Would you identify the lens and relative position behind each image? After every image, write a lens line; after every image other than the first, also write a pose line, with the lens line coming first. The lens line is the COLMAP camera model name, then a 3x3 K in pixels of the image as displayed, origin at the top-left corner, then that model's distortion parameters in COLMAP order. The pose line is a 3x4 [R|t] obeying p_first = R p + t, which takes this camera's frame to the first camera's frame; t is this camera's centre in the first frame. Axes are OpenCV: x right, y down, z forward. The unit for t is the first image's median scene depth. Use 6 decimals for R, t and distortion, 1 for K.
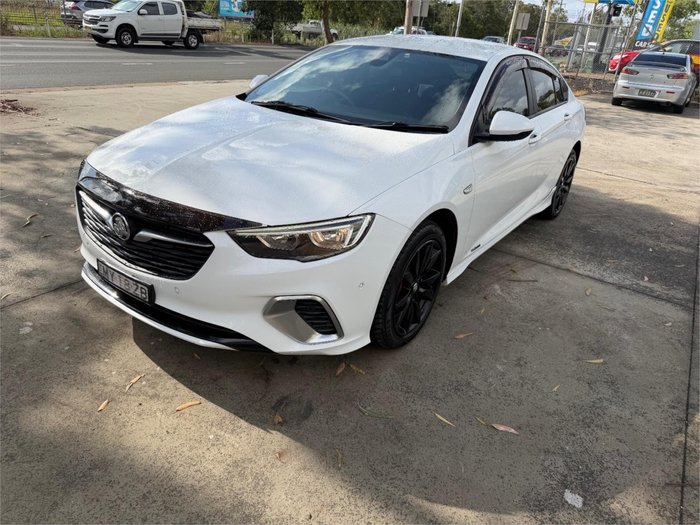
lens RADIAL K [[503.4, 0, 344.8], [0, 503.4, 246.7], [0, 0, 1]] dist [0.006170, -0.015032]
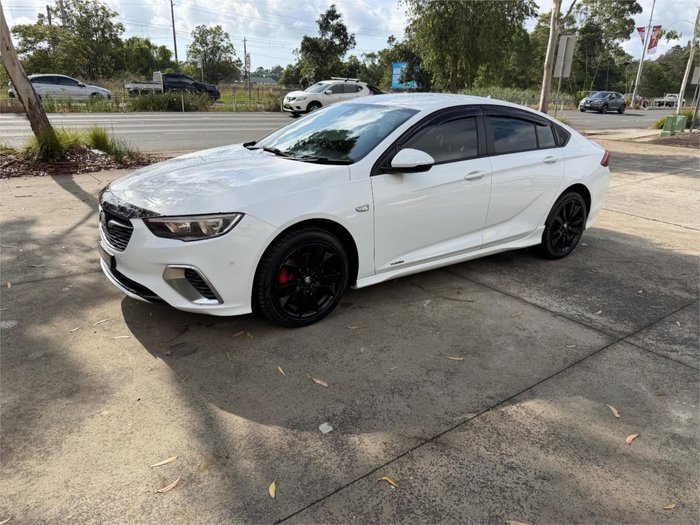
lens RADIAL K [[503.4, 0, 344.8], [0, 503.4, 246.7], [0, 0, 1]] dist [0.006170, -0.015032]
pose [[0.944663, 0.047903, -0.324527, 0.712732], [-0.086782, 0.990529, -0.106400, 0.137620], [0.316357, 0.128675, 0.939873, -0.204205]]
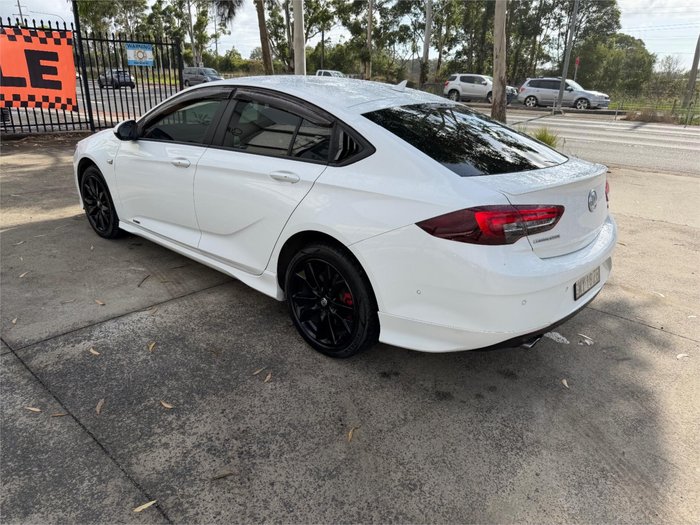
lens RADIAL K [[503.4, 0, 345.1], [0, 503.4, 250.5], [0, 0, 1]] dist [0.000024, -0.007512]
pose [[-0.110268, 0.244084, -0.963465, 2.046087], [-0.430495, 0.861997, 0.267648, -0.716985], [0.895832, 0.444279, 0.010026, 2.058188]]
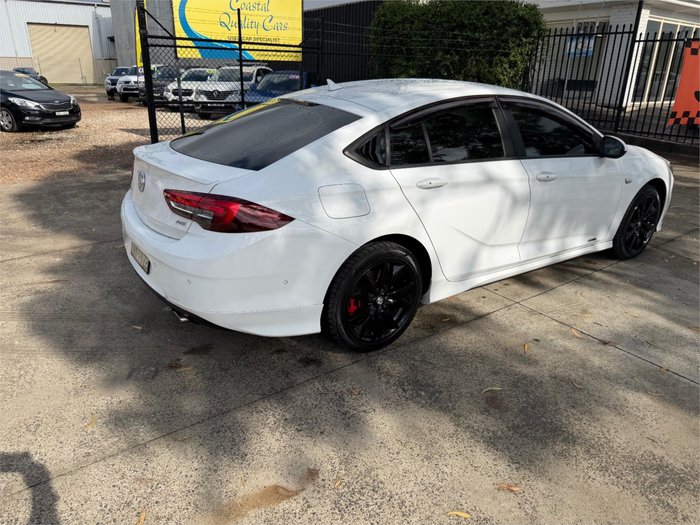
lens RADIAL K [[501.1, 0, 345.4], [0, 501.1, 249.1], [0, 0, 1]] dist [0.033064, -0.045418]
pose [[-0.936562, -0.207117, 0.282763, -0.003988], [0.044322, 0.730277, 0.681712, -1.455917], [-0.347690, 0.650998, -0.674770, 3.297411]]
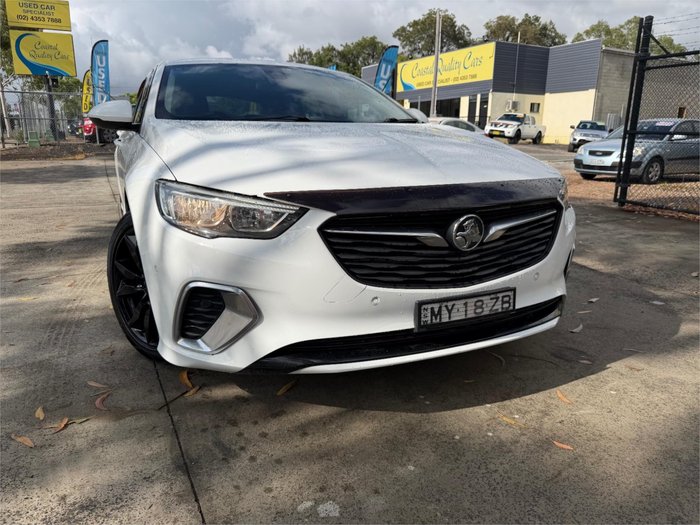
lens RADIAL K [[488.7, 0, 323.2], [0, 488.7, 265.2], [0, 0, 1]] dist [-0.034520, -0.000491]
pose [[0.528030, -0.297070, 0.795571, -1.056136], [0.381792, 0.919848, 0.090076, -0.132370], [-0.758564, 0.256180, 0.599127, 0.680664]]
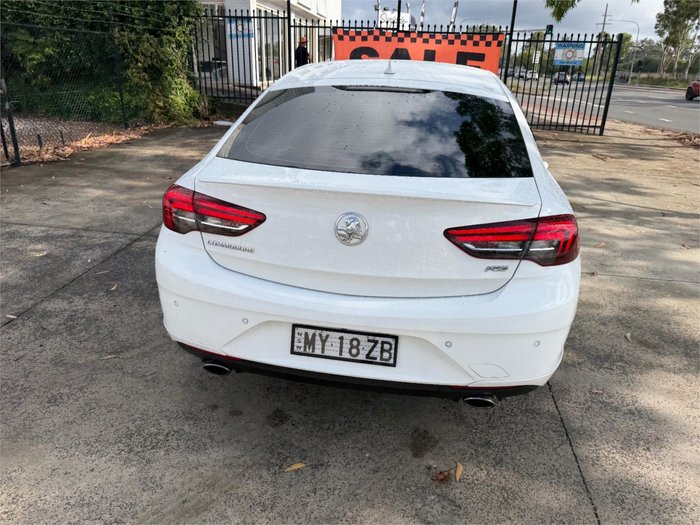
lens RADIAL K [[503.4, 0, 344.8], [0, 503.4, 246.7], [0, 0, 1]] dist [0.006170, -0.015032]
pose [[-0.887782, 0.050390, -0.457497, 1.209209], [-0.272510, 0.743492, 0.610703, -1.188782], [0.370918, 0.666844, -0.646328, 3.025153]]
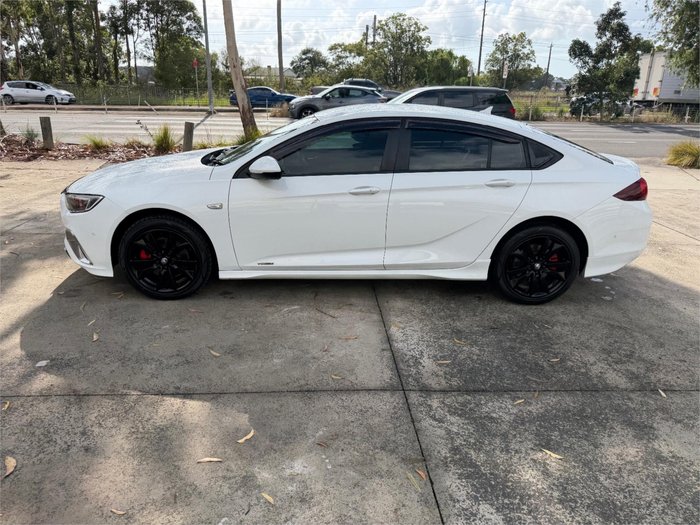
lens RADIAL K [[501.1, 0, 345.4], [0, 501.1, 249.1], [0, 0, 1]] dist [0.033064, -0.045418]
pose [[0.620019, 0.176981, -0.764365, 1.809123], [-0.287359, 0.957756, -0.011333, -0.101716], [0.730070, 0.226674, 0.644684, 0.454935]]
